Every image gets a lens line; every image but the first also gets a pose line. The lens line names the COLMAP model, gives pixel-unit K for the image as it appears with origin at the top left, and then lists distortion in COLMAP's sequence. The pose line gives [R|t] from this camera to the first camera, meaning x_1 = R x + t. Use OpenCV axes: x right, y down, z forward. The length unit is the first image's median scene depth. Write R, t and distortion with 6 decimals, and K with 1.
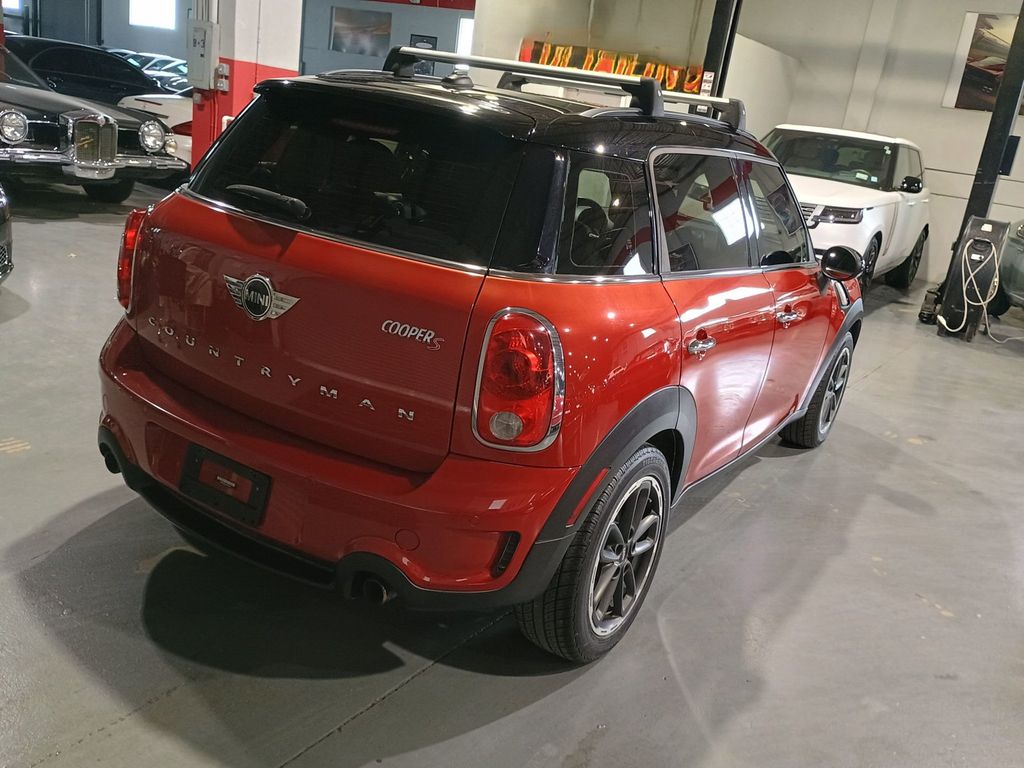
lens RADIAL K [[848.8, 0, 512.0], [0, 848.8, 384.0], [0, 0, 1]] dist [0.075560, 0.002882]
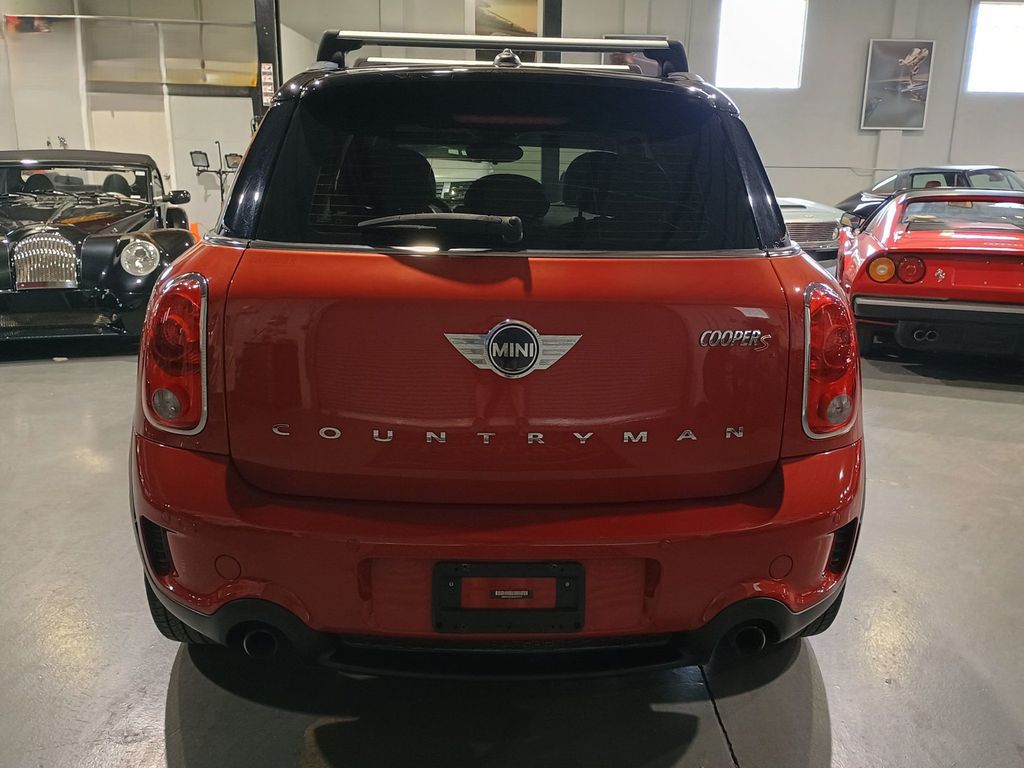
lens RADIAL K [[848.8, 0, 512.0], [0, 848.8, 384.0], [0, 0, 1]] dist [0.075560, 0.002882]
pose [[0.823619, -0.265651, 0.501080, -0.681437], [0.262665, 0.961719, 0.078123, -0.129228], [-0.502652, 0.067272, 0.861867, 0.333772]]
